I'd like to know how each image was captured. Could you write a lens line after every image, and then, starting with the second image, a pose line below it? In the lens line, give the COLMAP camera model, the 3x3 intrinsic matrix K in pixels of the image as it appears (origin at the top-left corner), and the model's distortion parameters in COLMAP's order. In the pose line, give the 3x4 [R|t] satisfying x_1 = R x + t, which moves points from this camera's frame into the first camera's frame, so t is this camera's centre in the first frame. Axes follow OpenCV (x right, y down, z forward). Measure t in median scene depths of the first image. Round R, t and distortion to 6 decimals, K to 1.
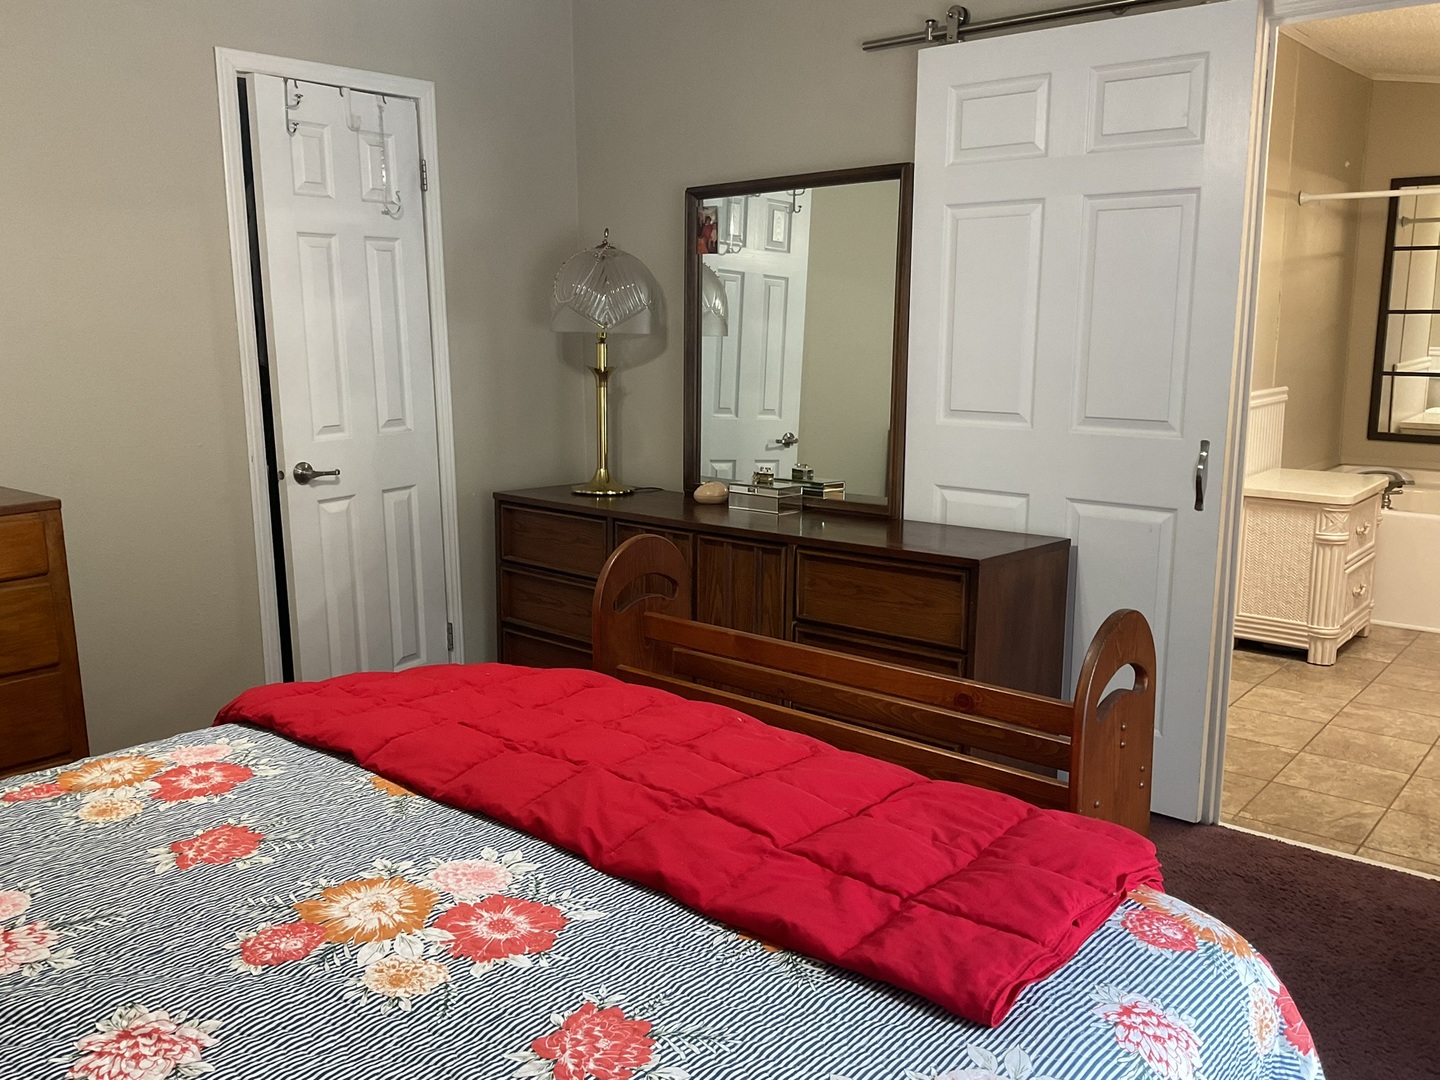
lens RADIAL K [[1188.7, 0, 720.0], [0, 1188.7, 540.0], [0, 0, 1]] dist [0.126258, -0.256682]
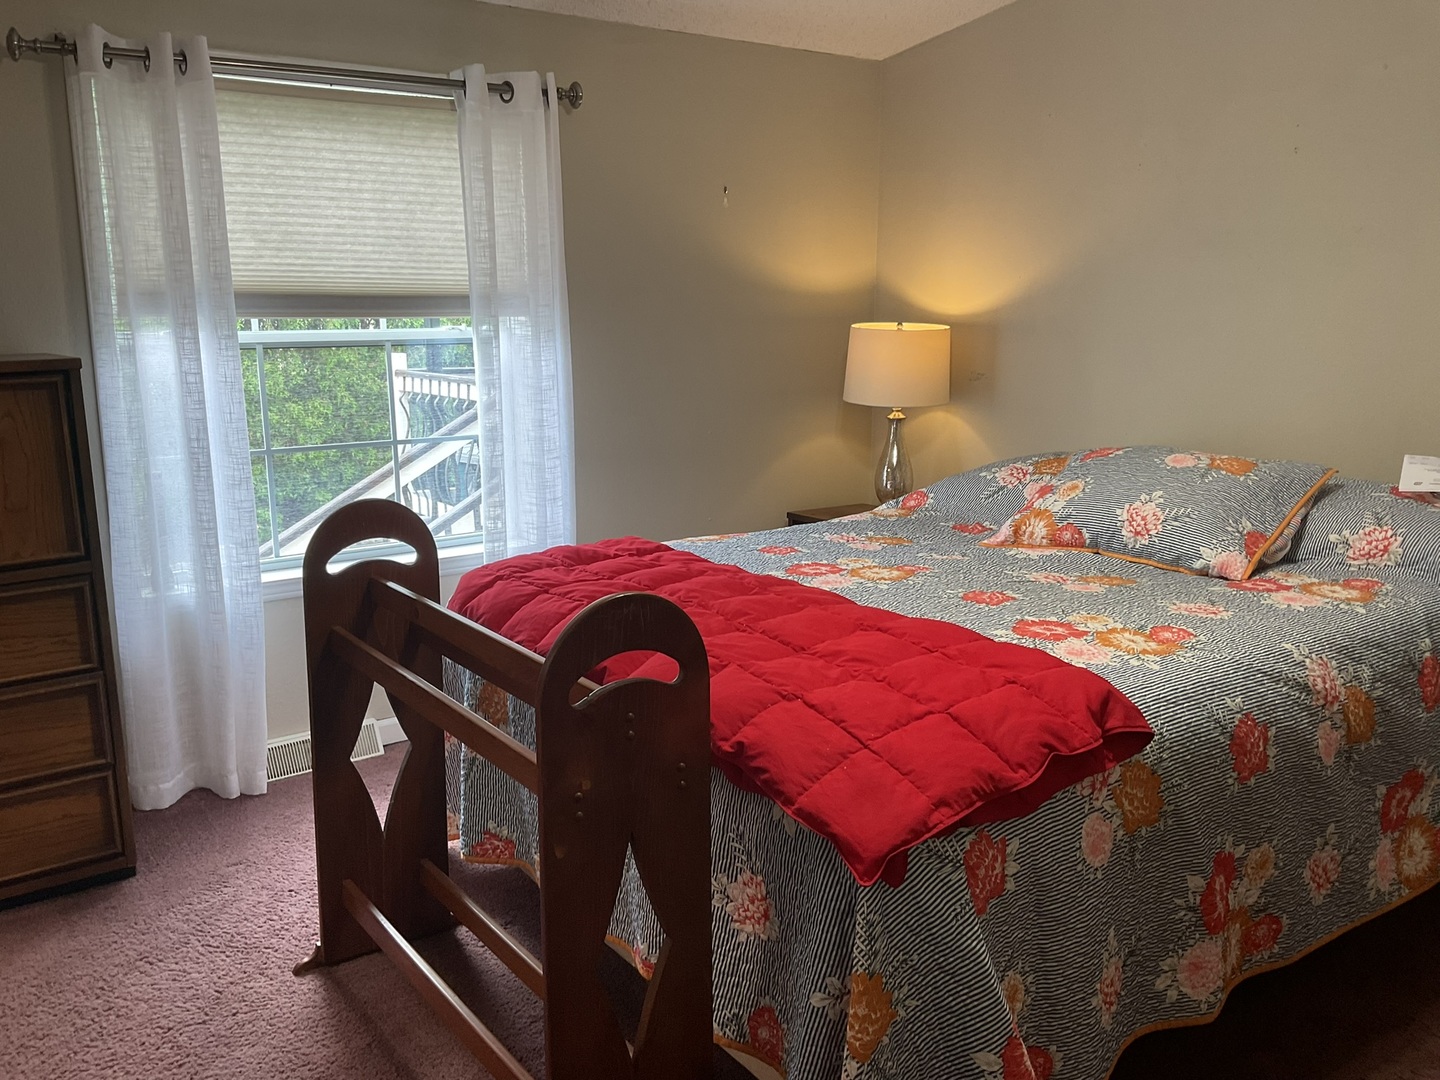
lens RADIAL K [[1188.7, 0, 720.0], [0, 1188.7, 540.0], [0, 0, 1]] dist [0.126258, -0.256682]
pose [[-0.964097, -0.040562, 0.262435, -0.176917], [0.063347, 0.924605, 0.375623, -0.508607], [-0.257885, 0.378761, -0.888839, 2.705966]]
